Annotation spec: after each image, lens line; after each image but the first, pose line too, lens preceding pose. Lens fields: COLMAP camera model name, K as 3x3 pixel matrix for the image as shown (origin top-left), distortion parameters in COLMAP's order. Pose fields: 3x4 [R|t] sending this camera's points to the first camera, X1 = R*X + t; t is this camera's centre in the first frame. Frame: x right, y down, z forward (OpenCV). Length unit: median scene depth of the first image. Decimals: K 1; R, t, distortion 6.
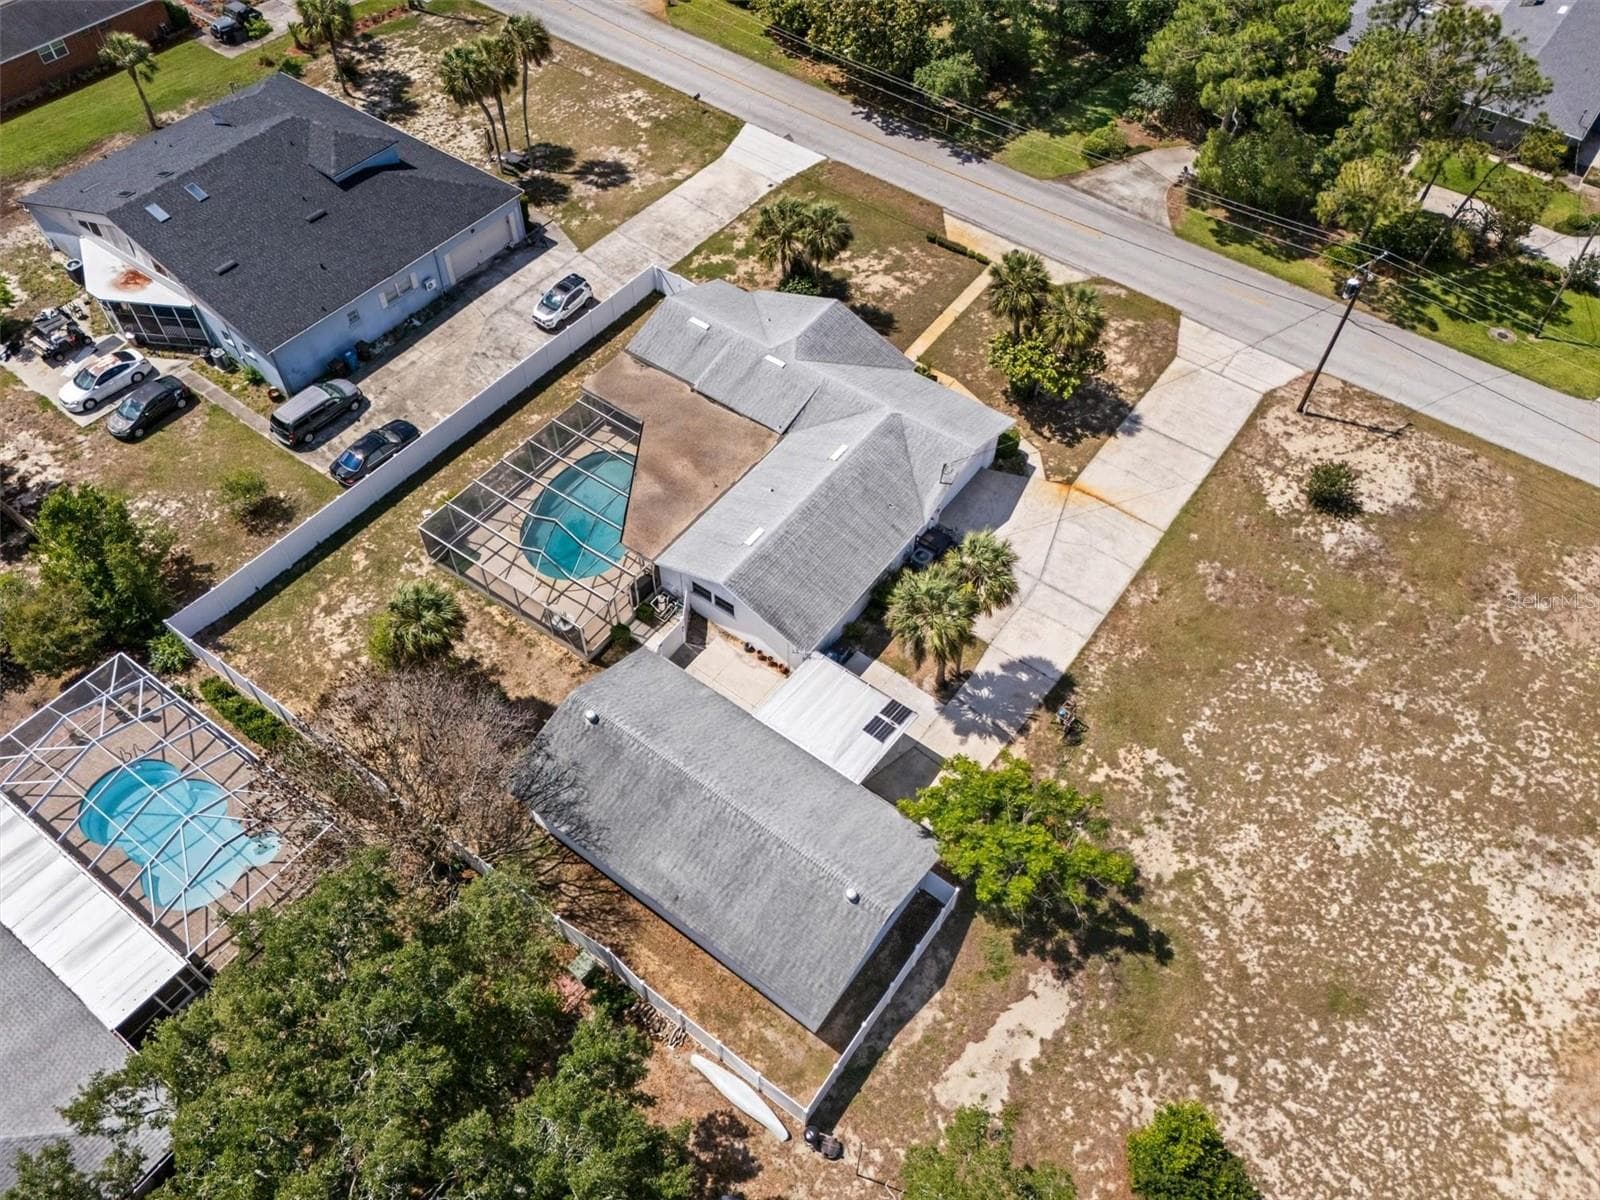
lens RADIAL K [[1184.9, 0, 804.1], [0, 1184.9, 595.4], [0, 0, 1]] dist [0.063084, -0.052806]
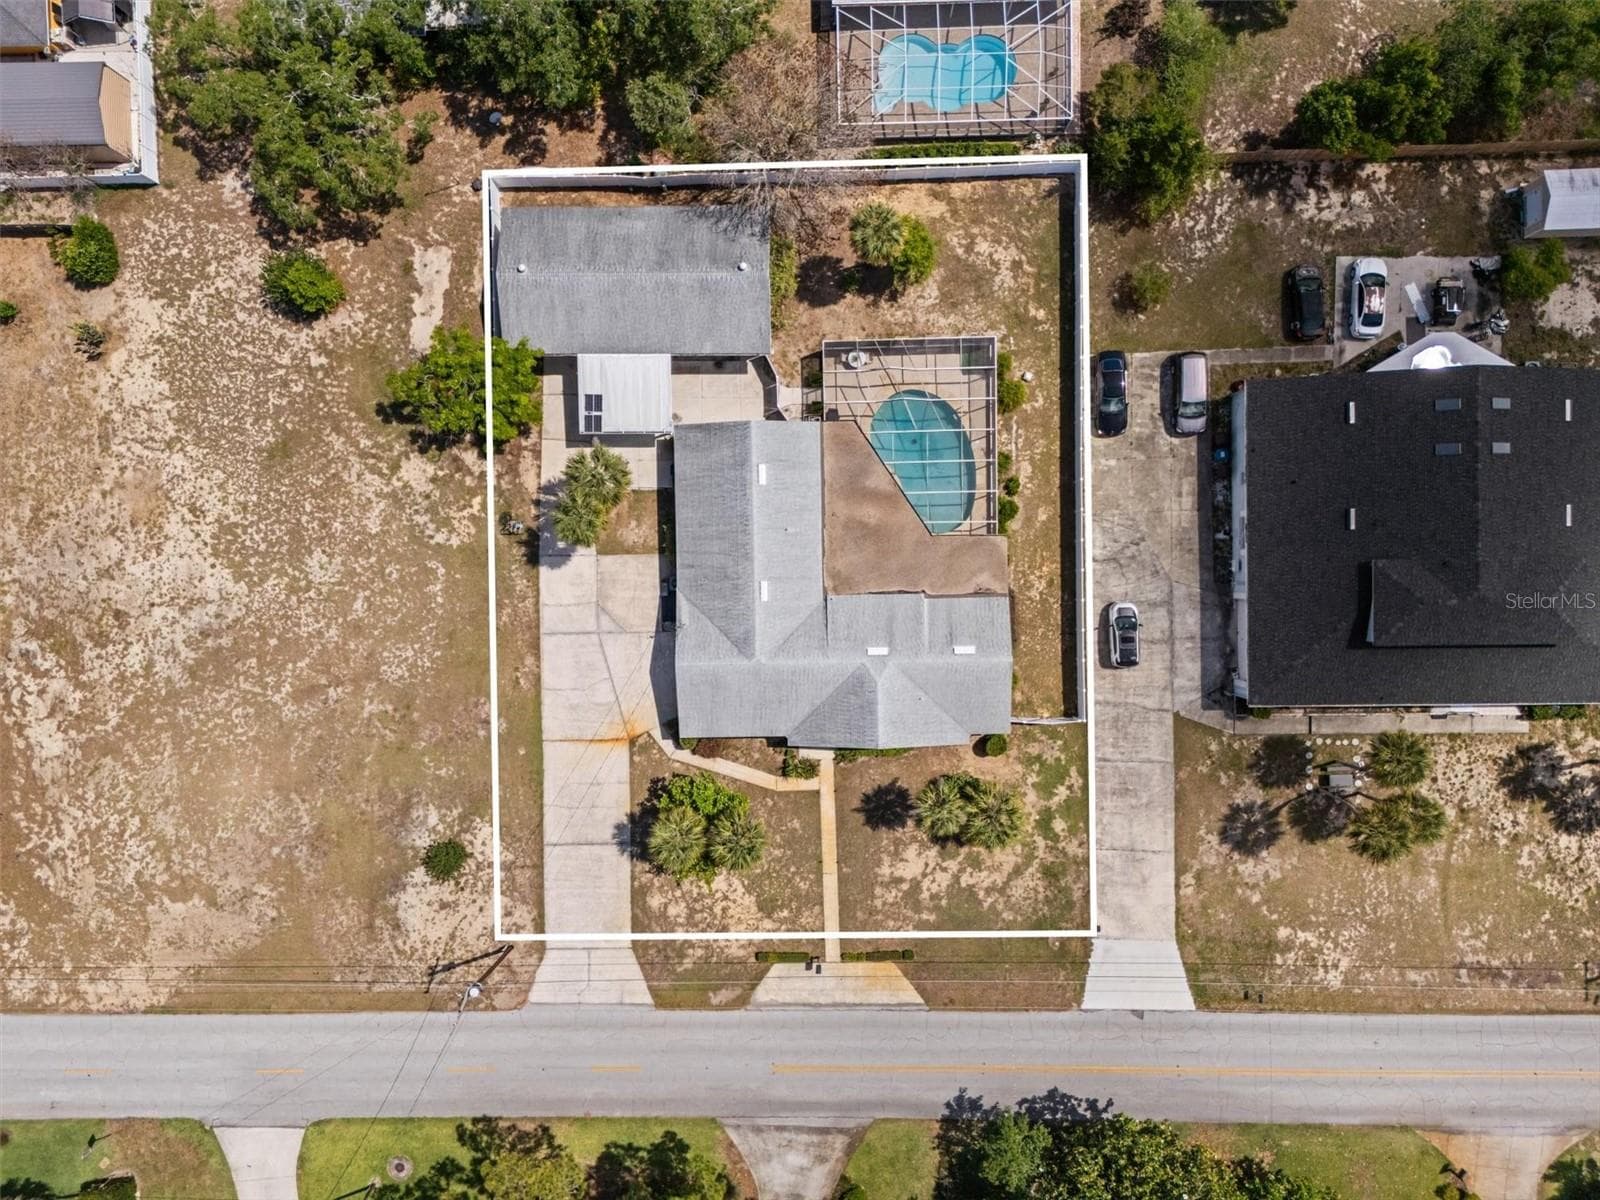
lens RADIAL K [[1184.9, 0, 804.1], [0, 1184.9, 595.4], [0, 0, 1]] dist [0.063084, -0.052806]
pose [[-0.801272, 0.598252, 0.007546, -0.009207], [-0.463034, -0.628056, 0.625416, -0.859049], [0.378896, 0.497635, 0.780255, 0.081420]]
